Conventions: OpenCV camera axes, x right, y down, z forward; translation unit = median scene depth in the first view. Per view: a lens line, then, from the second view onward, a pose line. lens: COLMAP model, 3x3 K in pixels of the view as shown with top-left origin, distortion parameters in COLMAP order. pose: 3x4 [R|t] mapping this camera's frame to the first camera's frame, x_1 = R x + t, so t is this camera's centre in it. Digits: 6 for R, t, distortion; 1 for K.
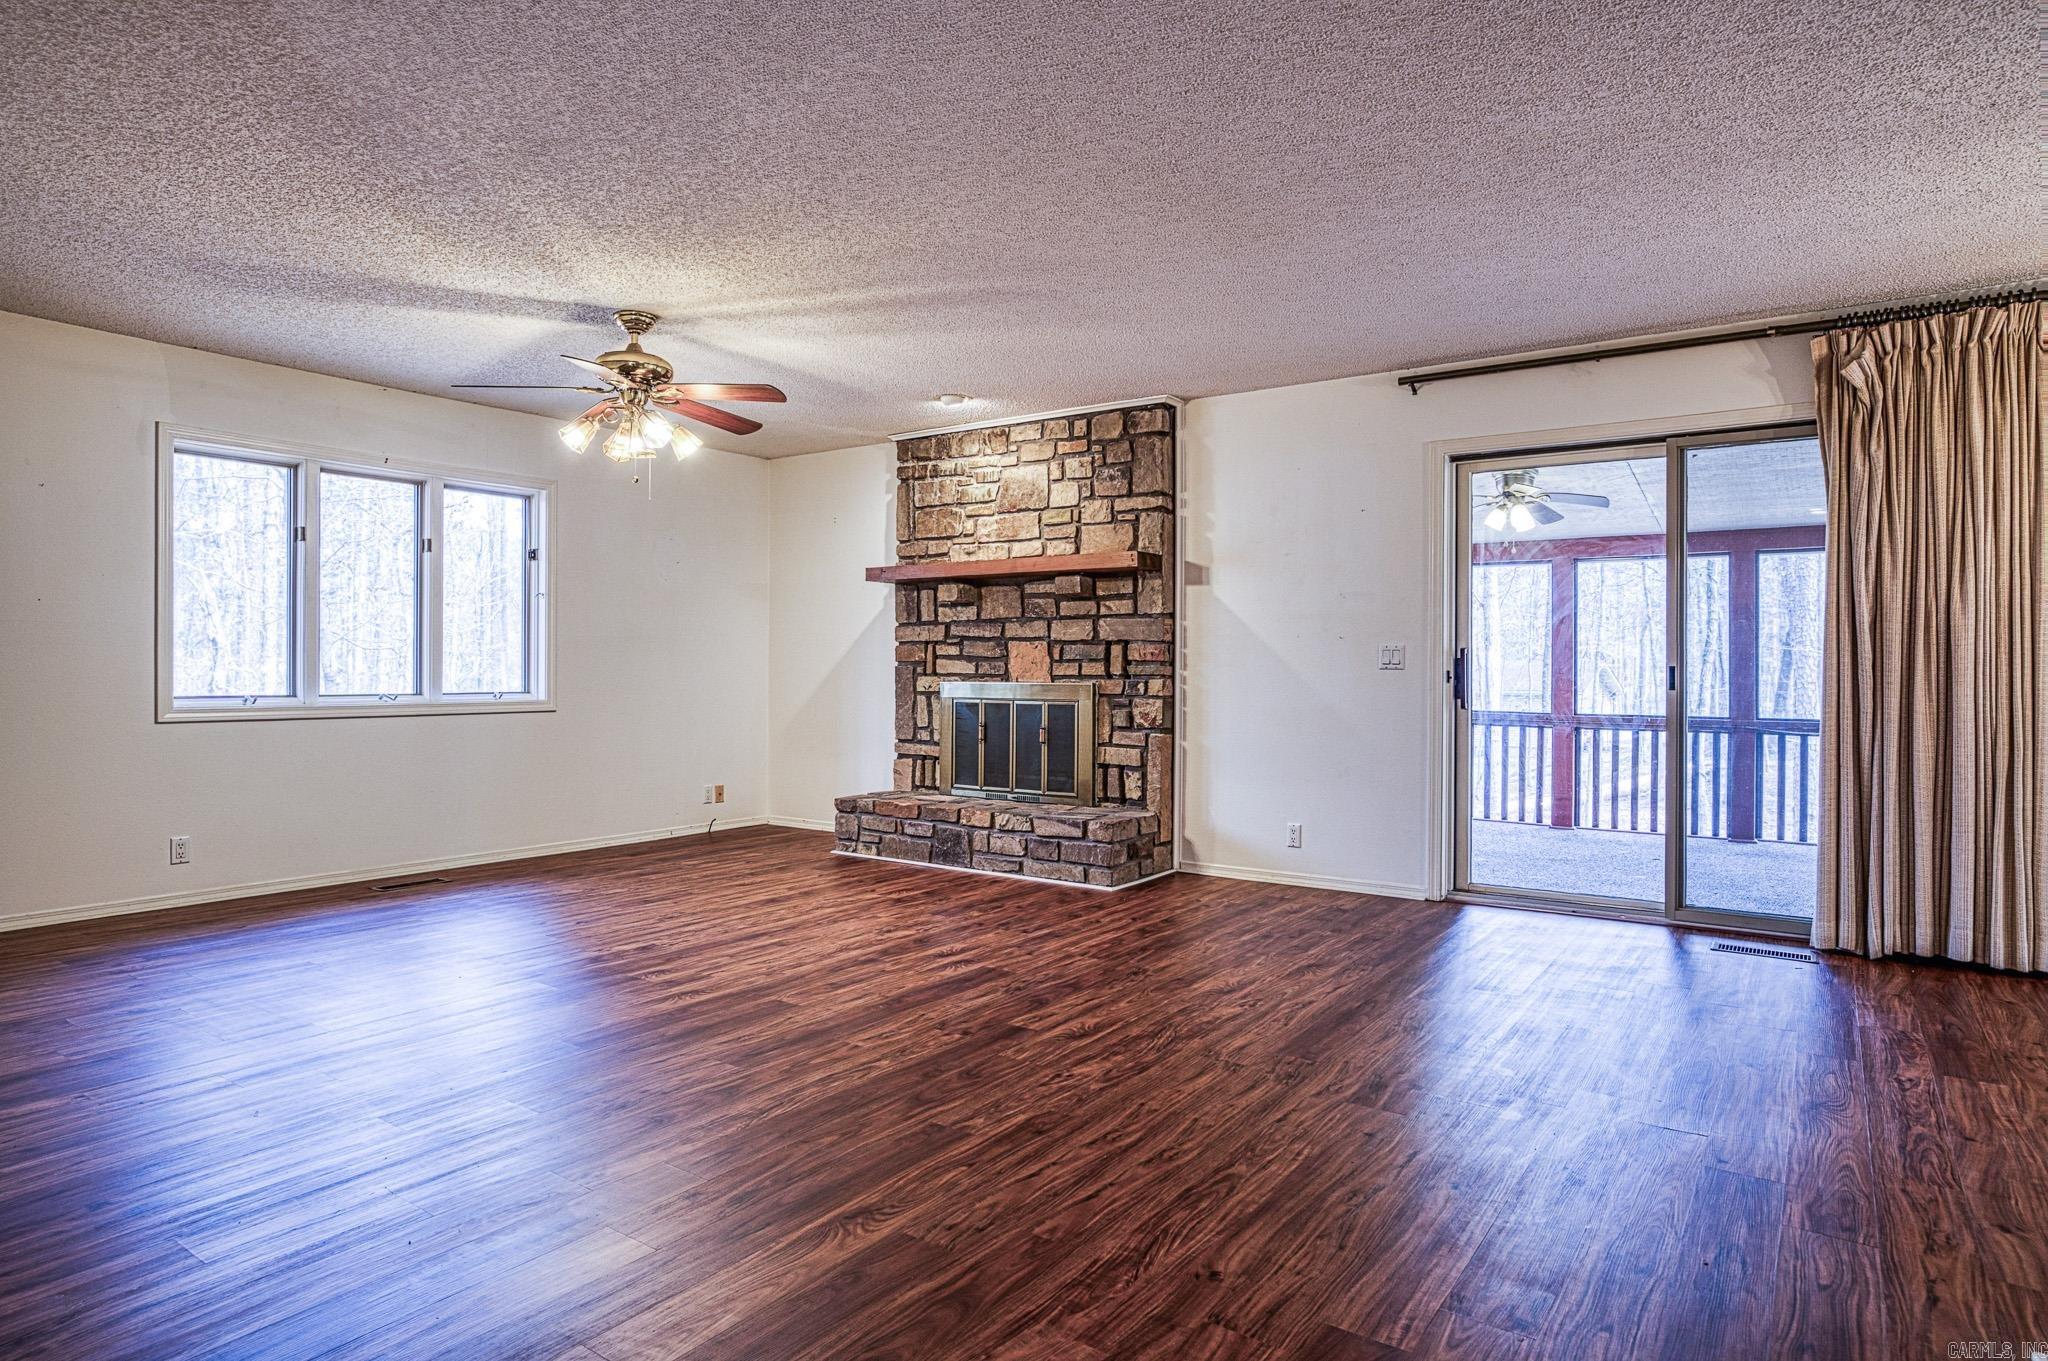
lens RADIAL K [[1173.1, 0, 1023.0], [0, 1173.1, 666.5], [0, 0, 1]] dist [-0.025447, 0.020040]
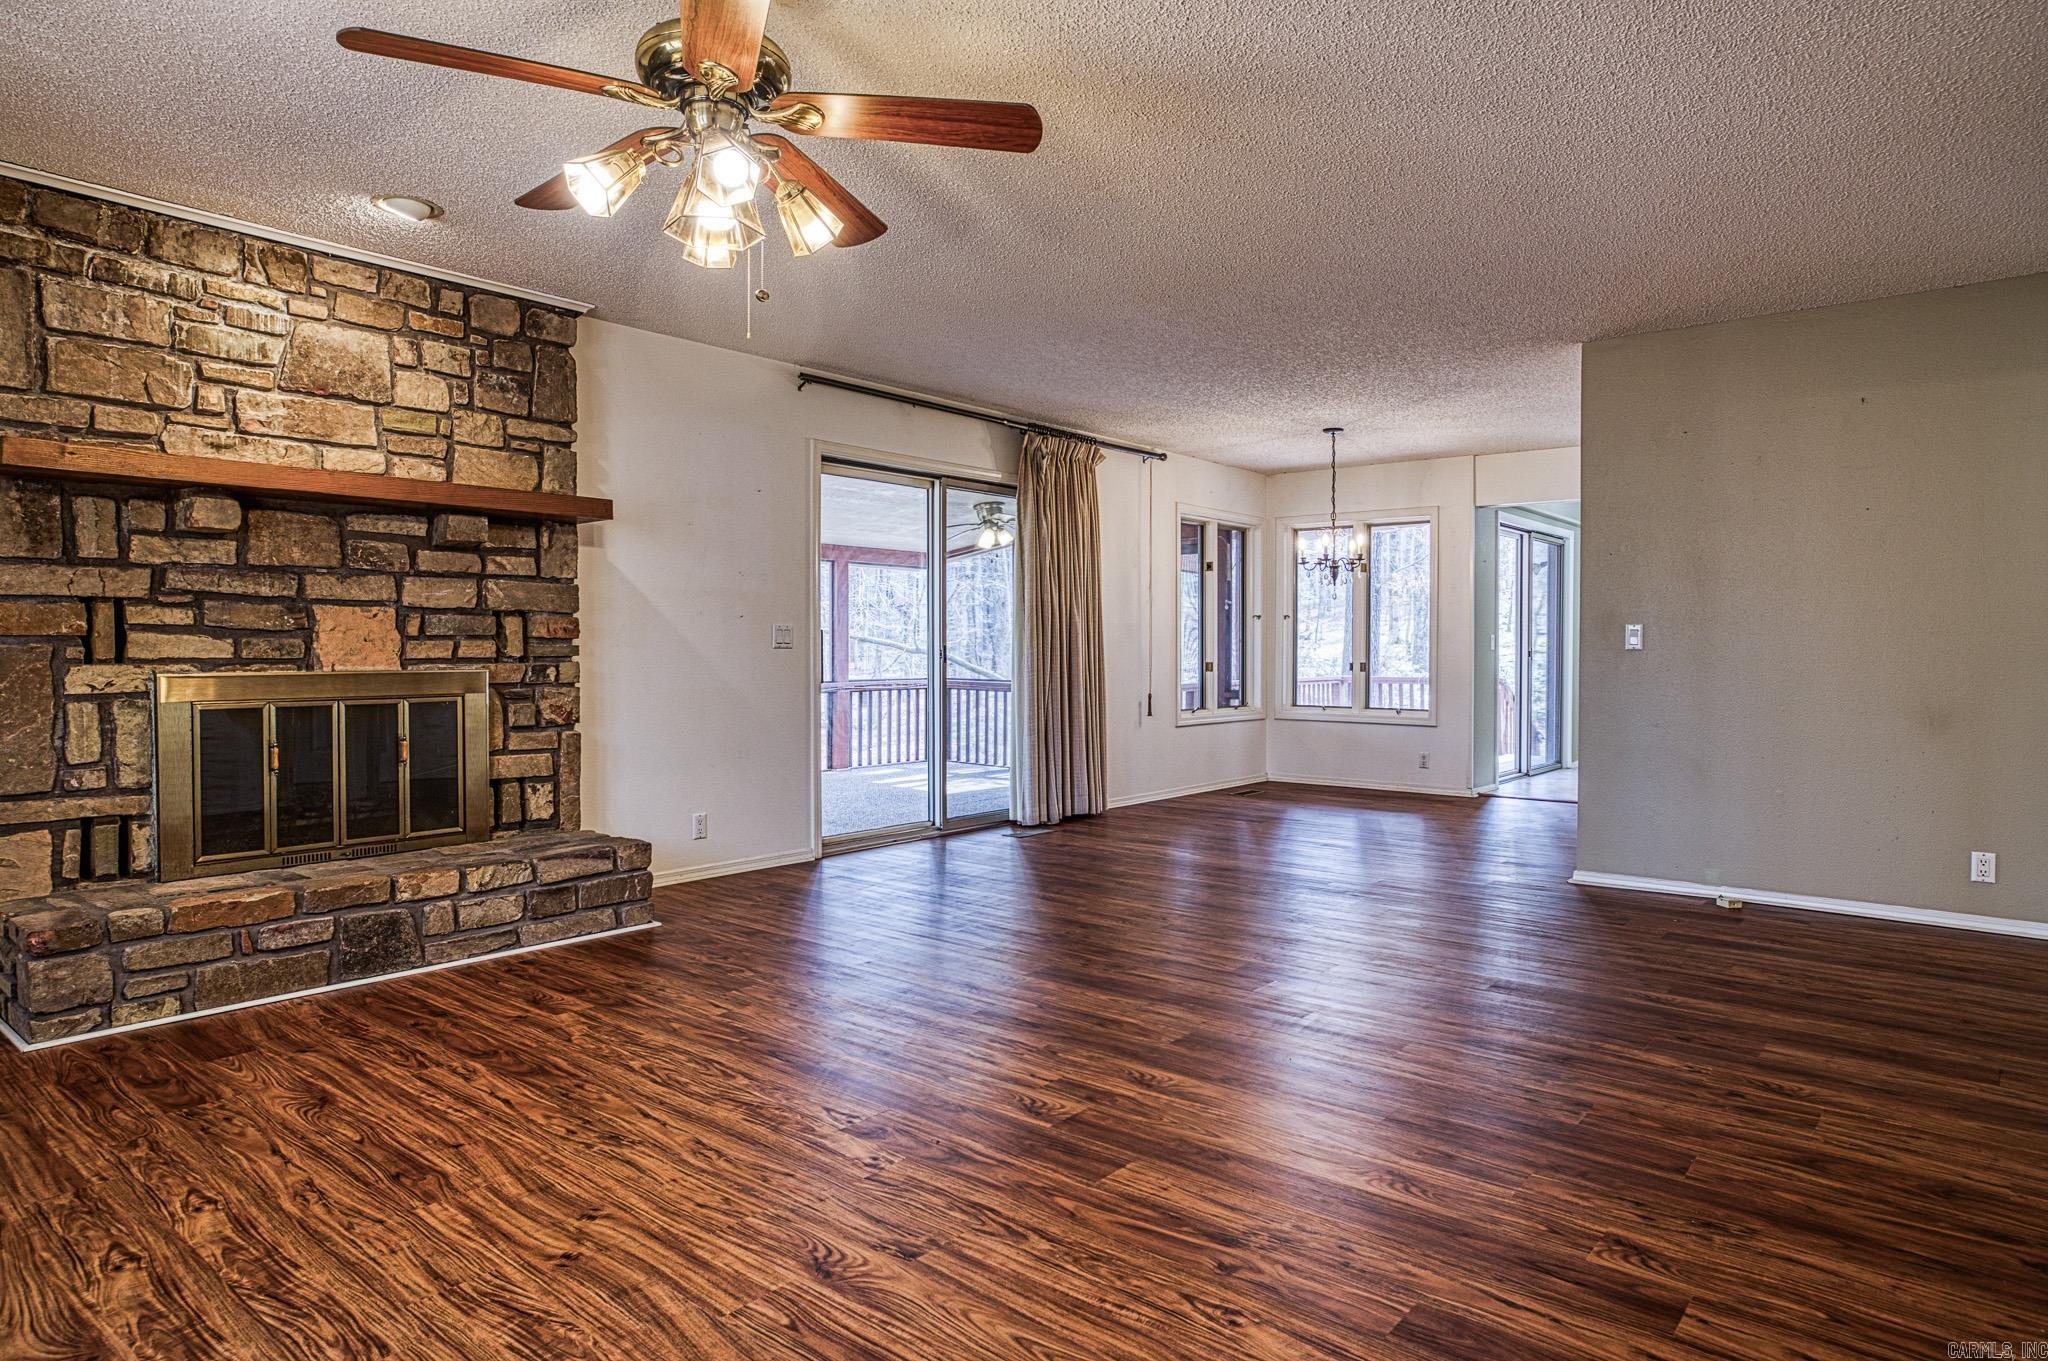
lens RADIAL K [[1173.1, 0, 1035.3], [0, 1173.1, 661.0], [0, 0, 1]] dist [-0.025447, 0.020040]
pose [[0.084411, -0.013603, 0.996338, -0.634111], [-0.000640, 0.999906, 0.013706, -0.000607], [-0.996431, -0.001795, 0.084394, 0.616762]]
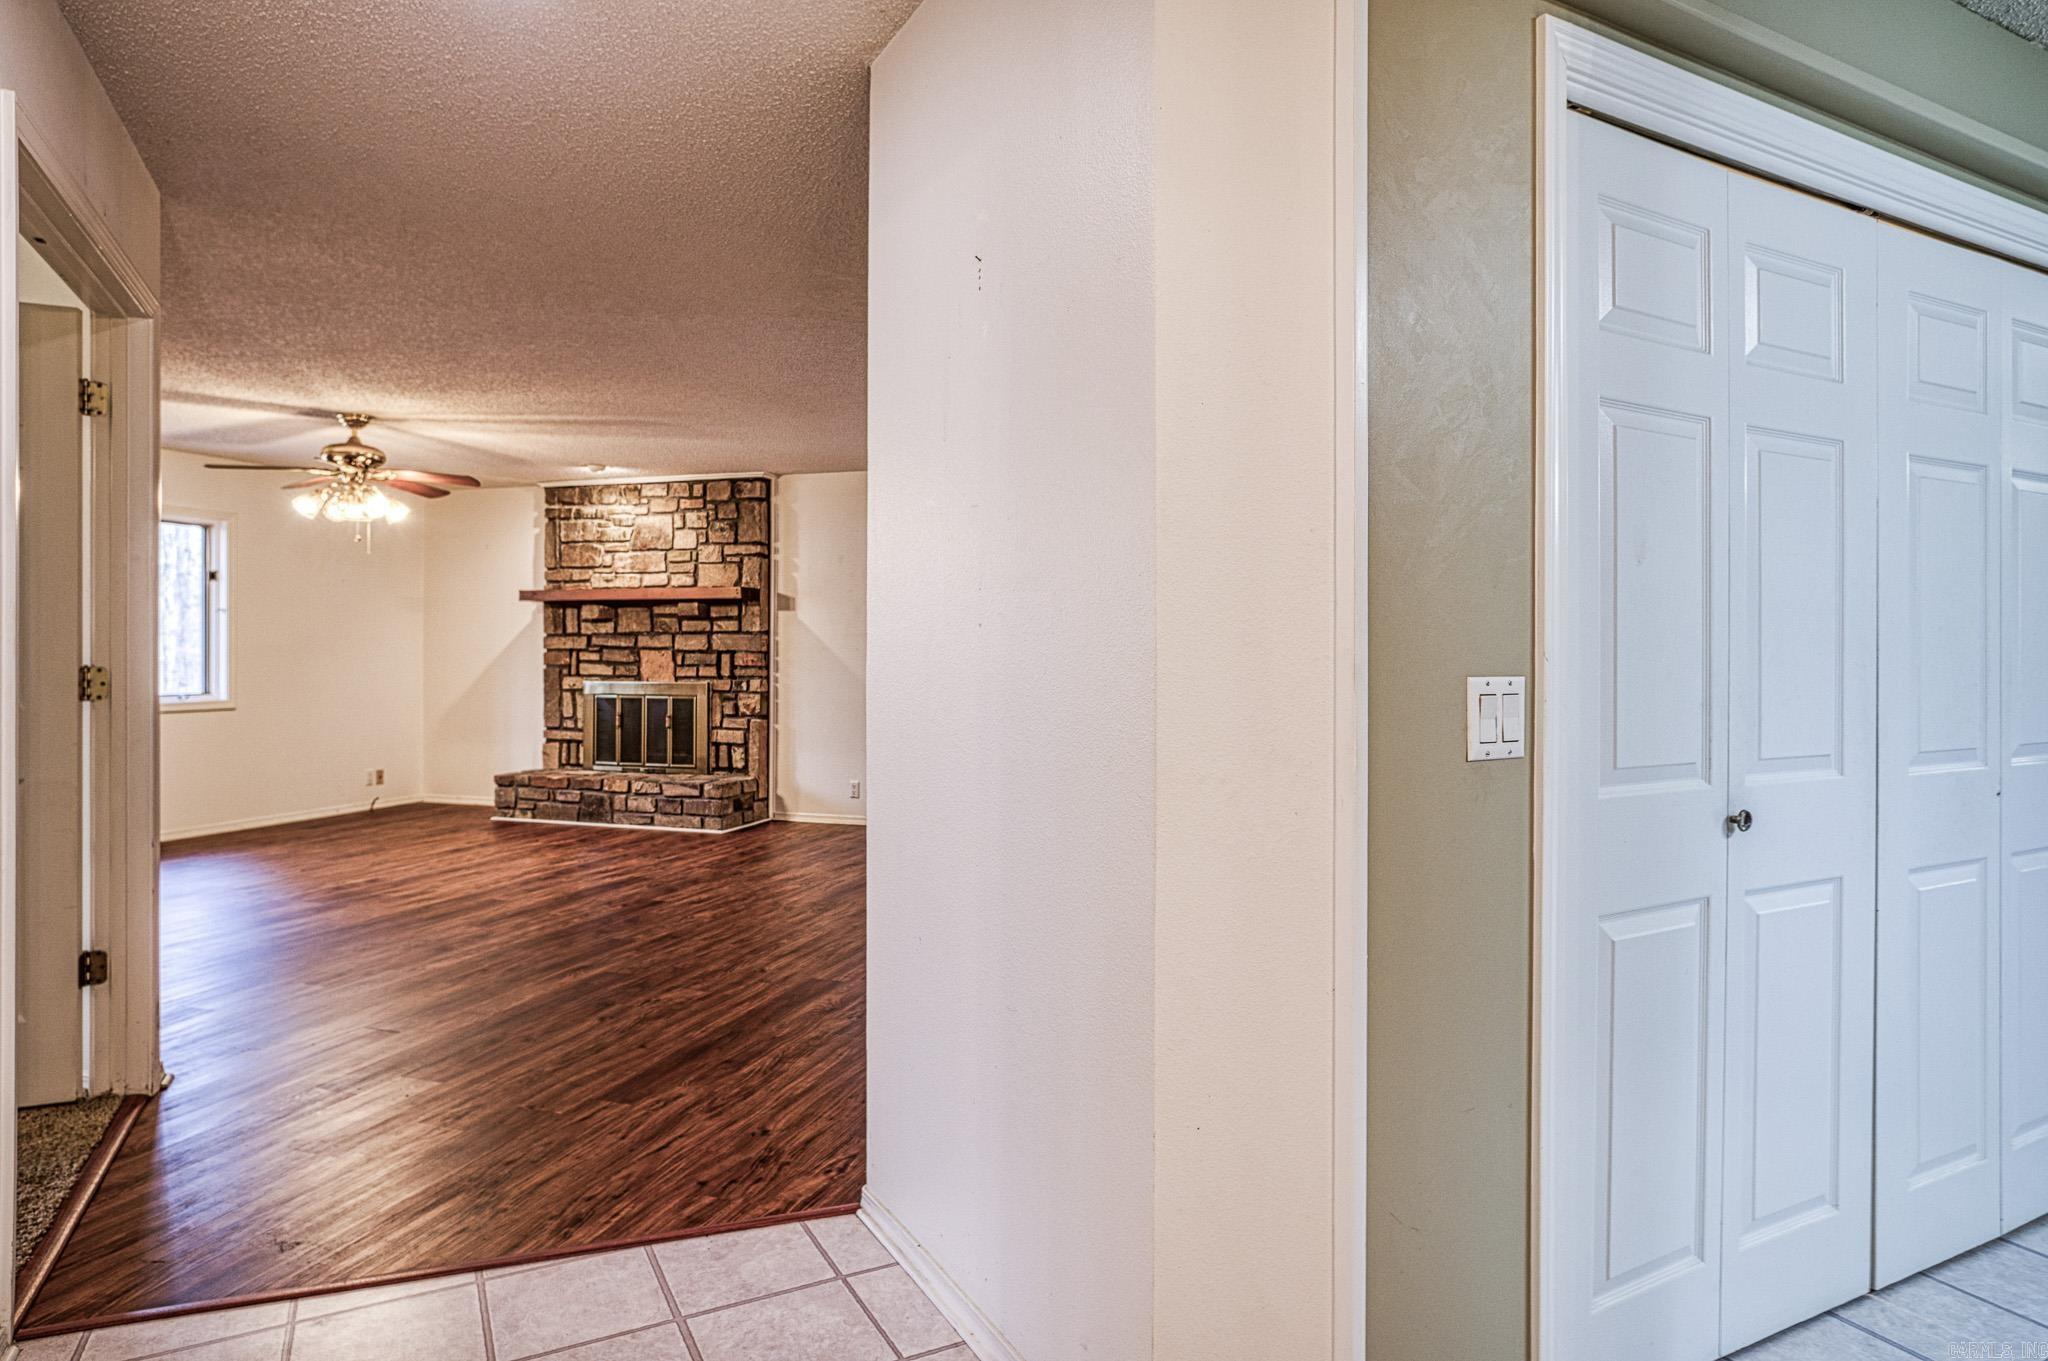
lens RADIAL K [[1173.1, 0, 1042.6], [0, 1173.1, 656.8], [0, 0, 1]] dist [-0.025447, 0.020040]
pose [[0.944538, -0.000769, 0.328401, -0.018580], [-0.000881, 0.999988, 0.004876, -0.022274], [-0.328401, -0.004895, 0.944526, -0.396512]]
